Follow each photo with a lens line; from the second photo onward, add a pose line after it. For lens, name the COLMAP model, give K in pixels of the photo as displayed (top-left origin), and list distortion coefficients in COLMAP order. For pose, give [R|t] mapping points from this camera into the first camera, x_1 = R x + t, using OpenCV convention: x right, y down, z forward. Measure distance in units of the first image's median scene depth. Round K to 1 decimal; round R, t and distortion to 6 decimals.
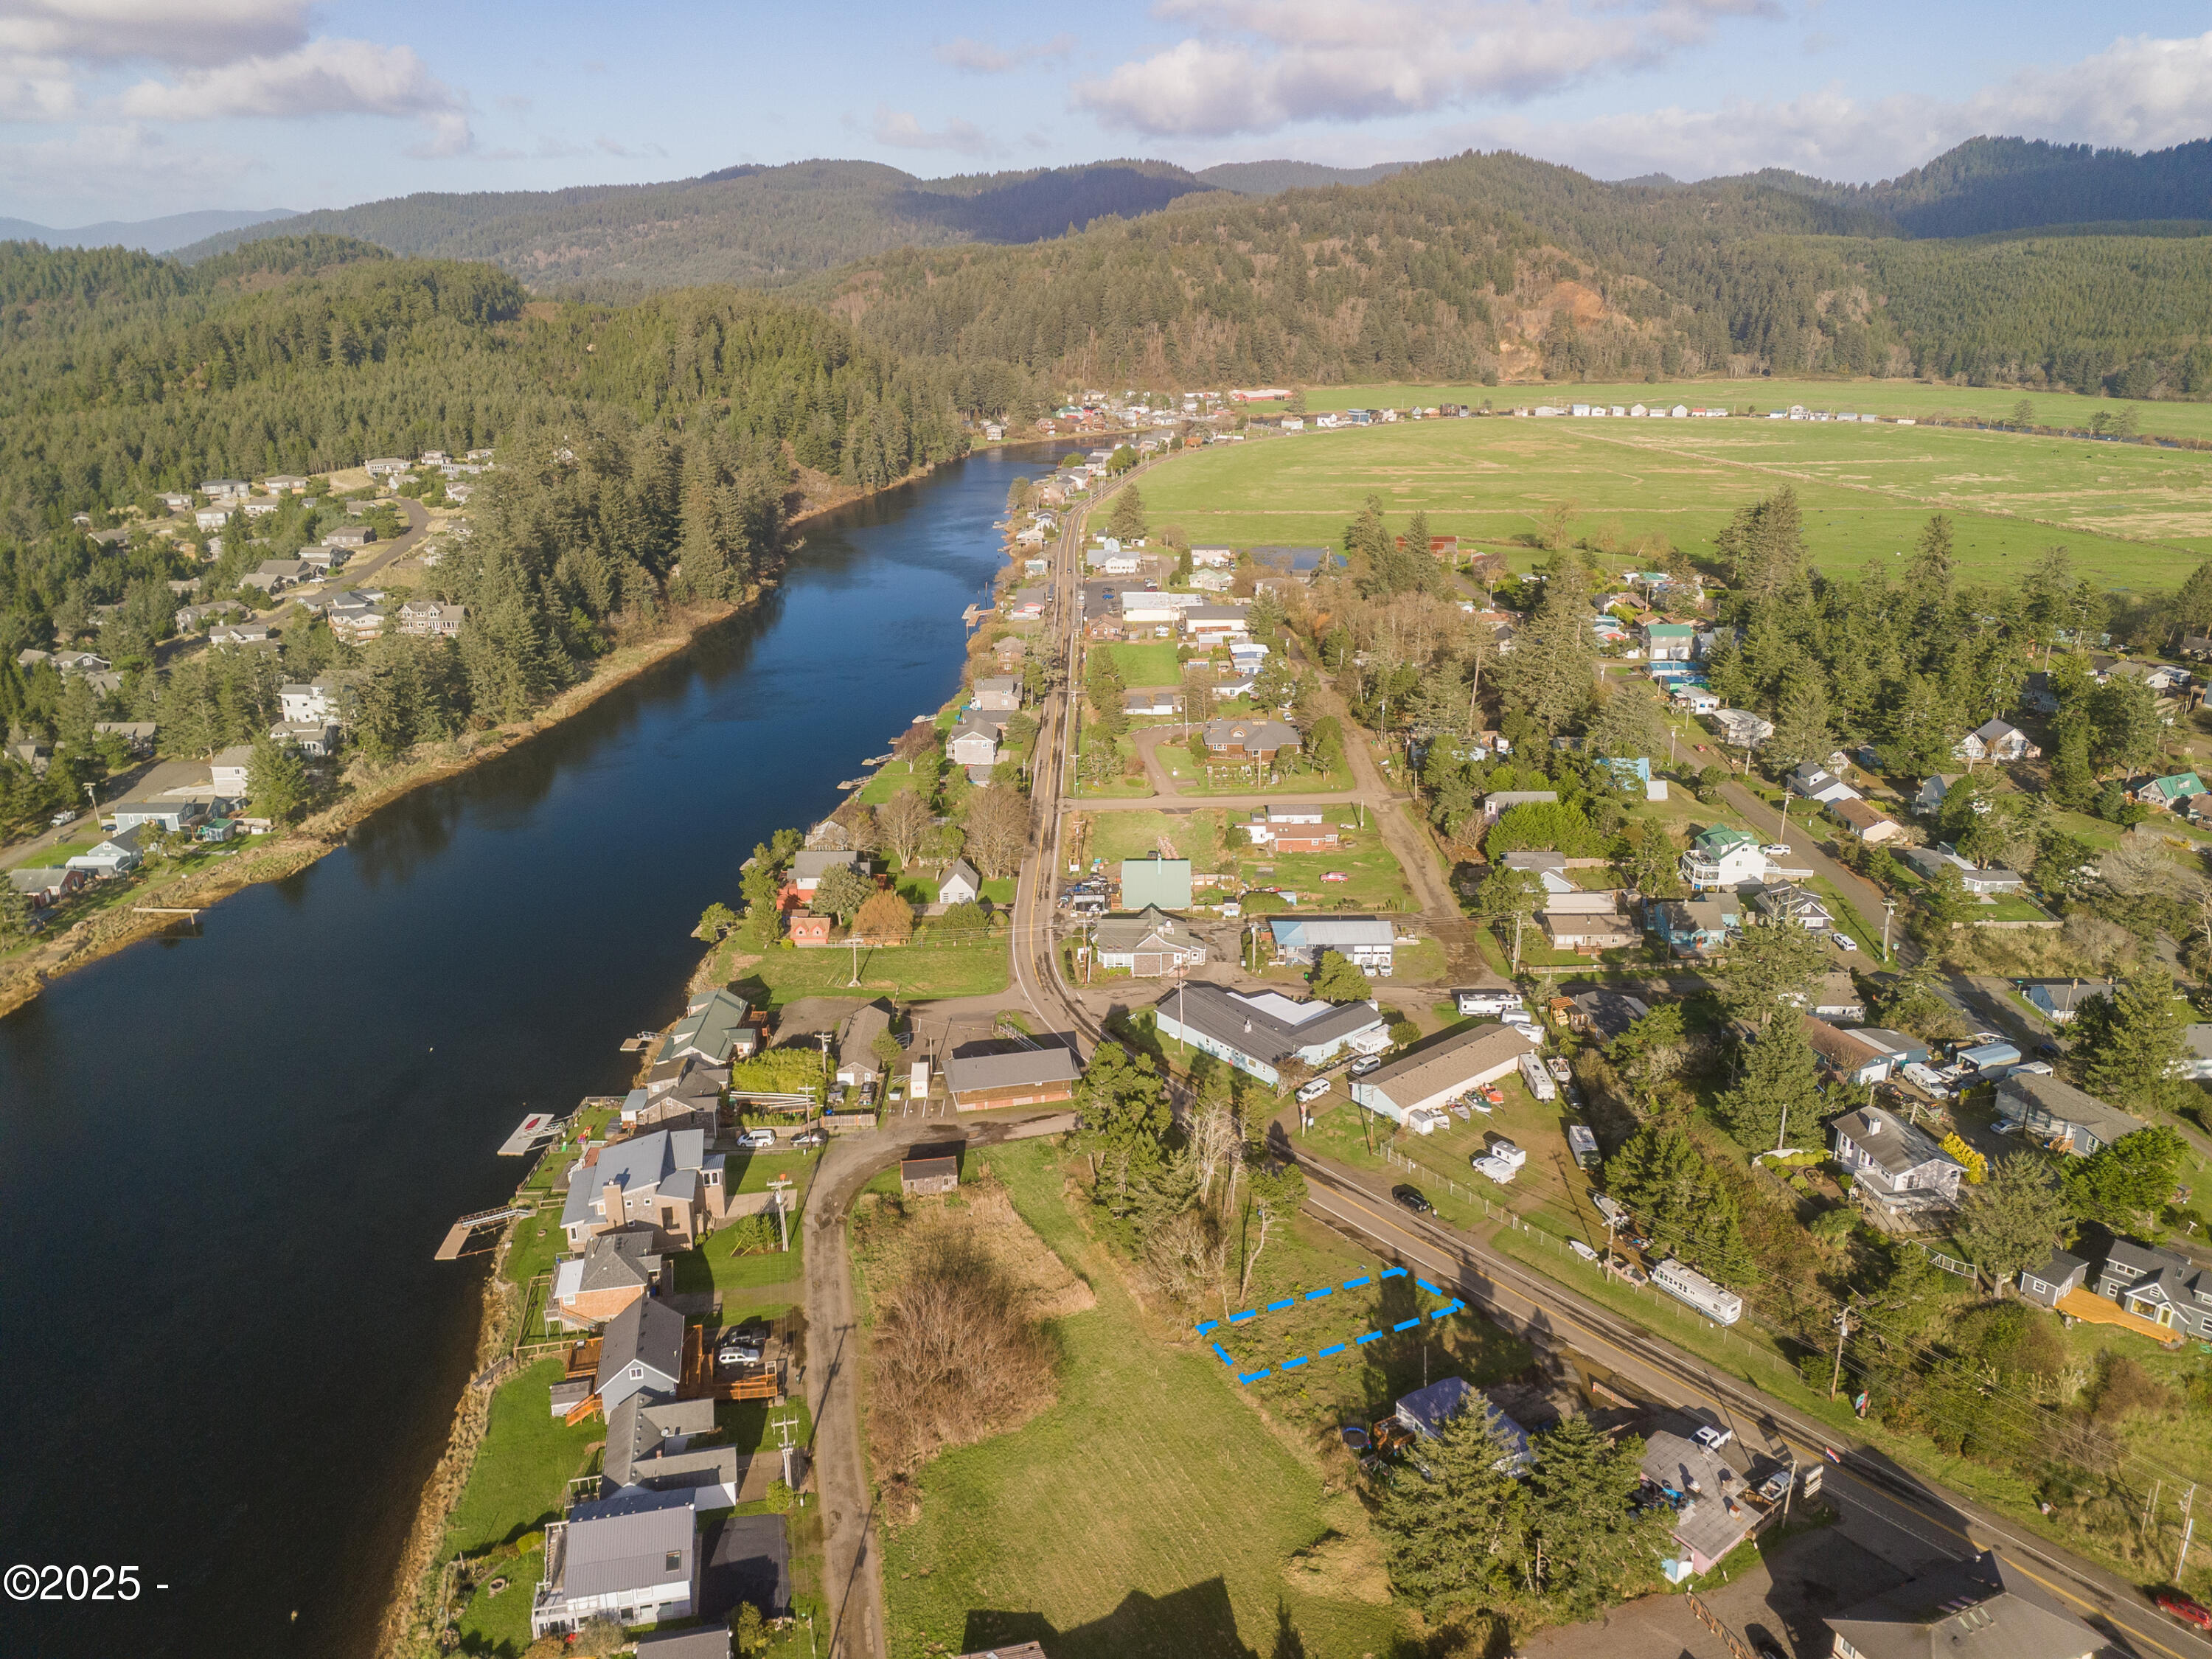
lens RADIAL K [[1612.1, 0, 1106.0], [0, 1612.1, 829.5], [0, 0, 1]] dist [0.063530, -0.064500]
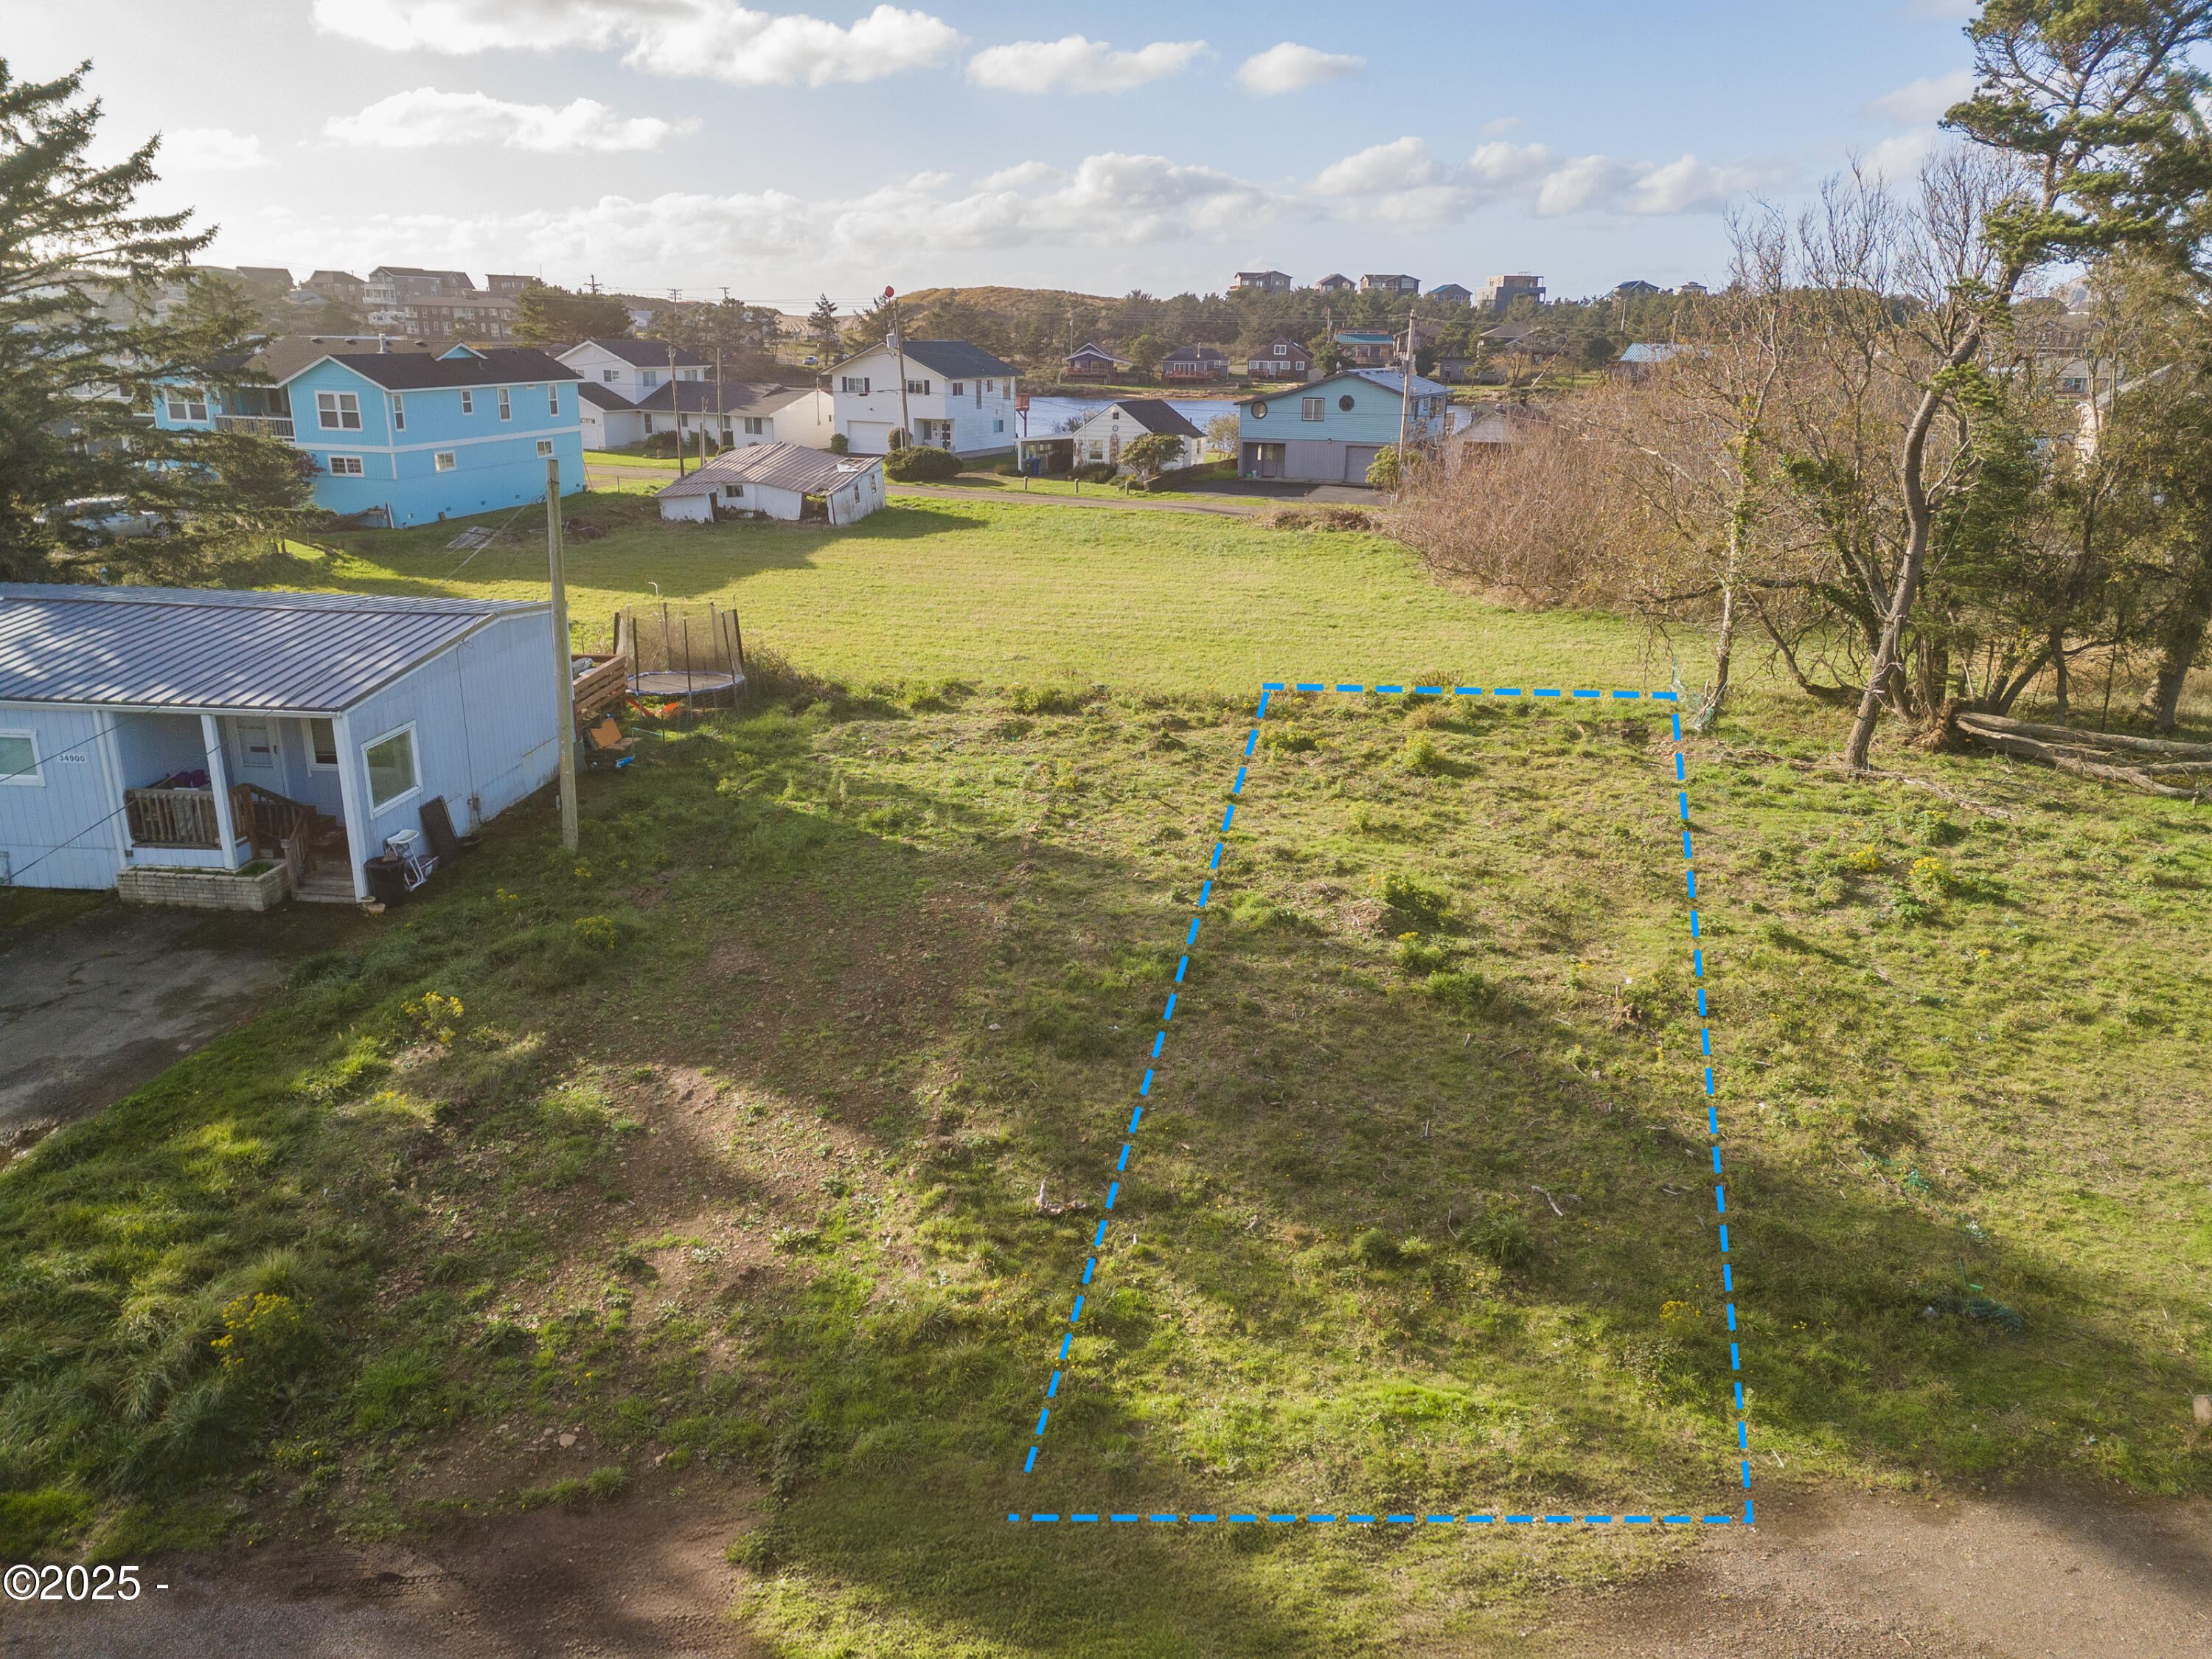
lens RADIAL K [[1611.9, 0, 1112.6], [0, 1611.9, 823.0], [0, 0, 1]] dist [0.034006, -0.005069]
pose [[-0.573802, 0.237033, -0.783943, 0.270554], [-0.277213, 0.844491, 0.458244, 0.245483], [0.770652, 0.480261, -0.418862, 1.041516]]
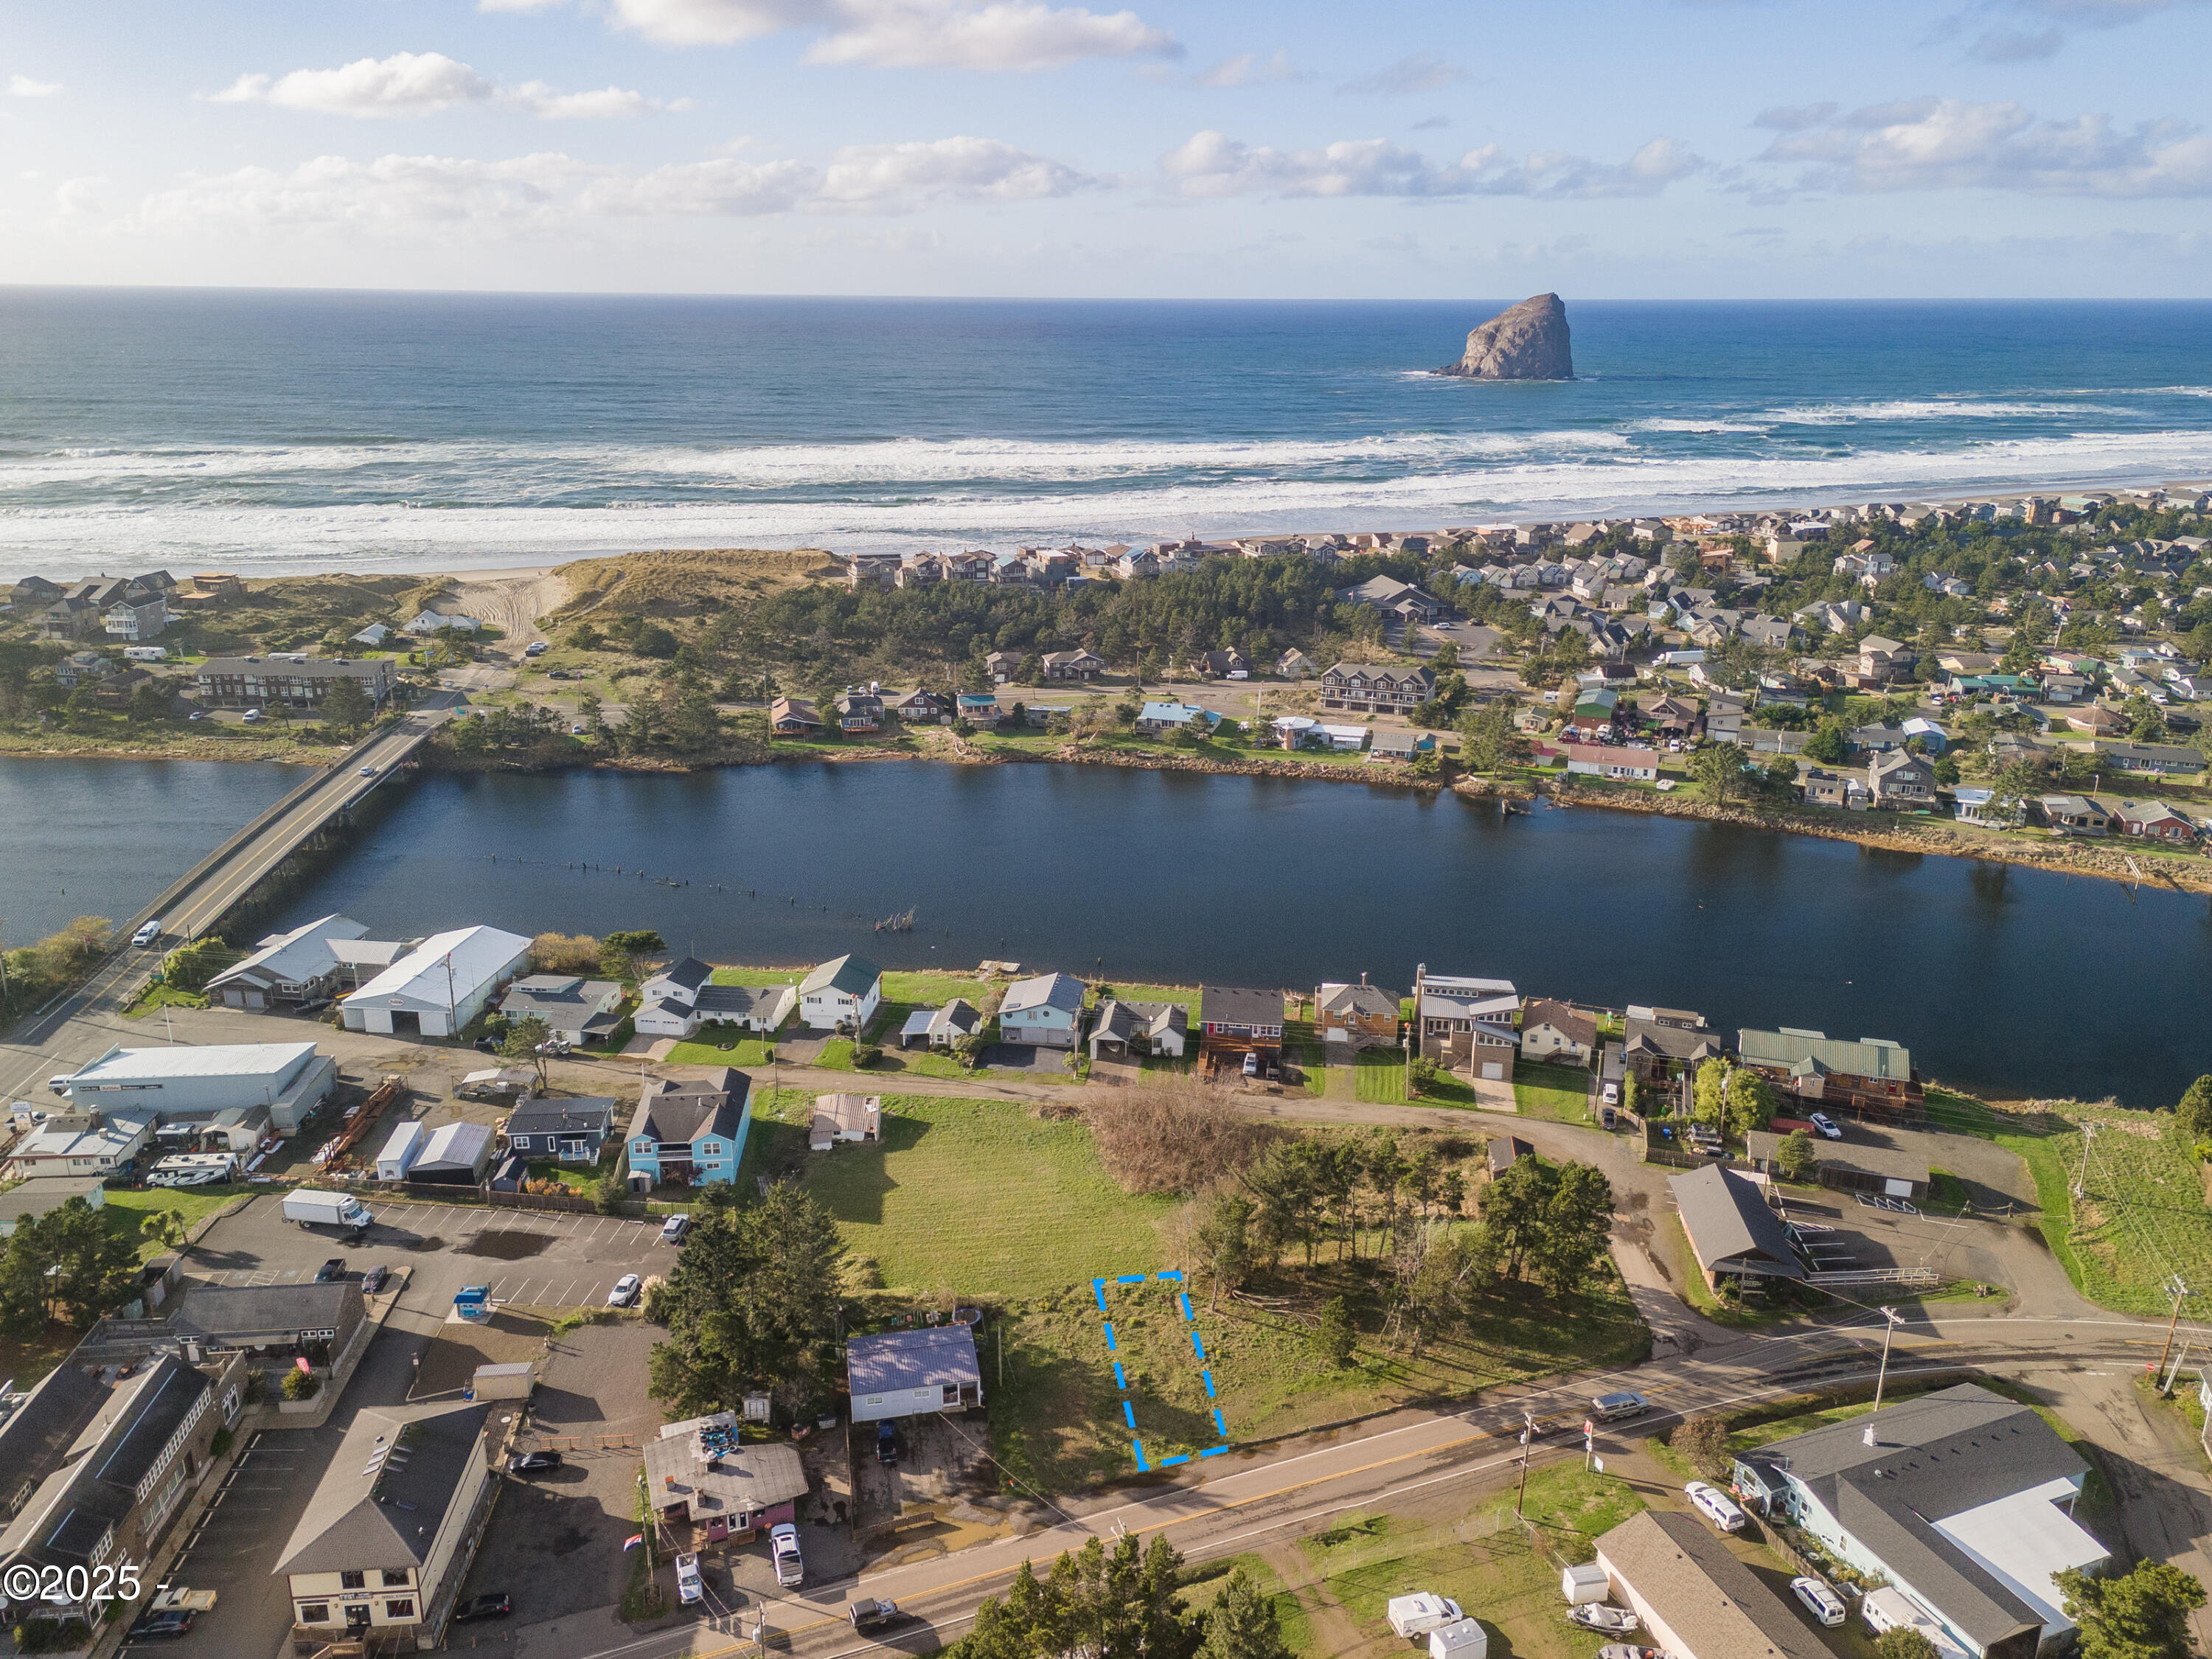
lens RADIAL K [[1625.2, 0, 1120.6], [0, 1625.2, 825.0], [0, 0, 1]] dist [0.117598, -0.141318]
pose [[-0.319283, 0.290353, -0.902083, 0.855157], [-0.313280, 0.866048, 0.389636, -0.280002], [0.894379, 0.407009, -0.185552, 1.040587]]
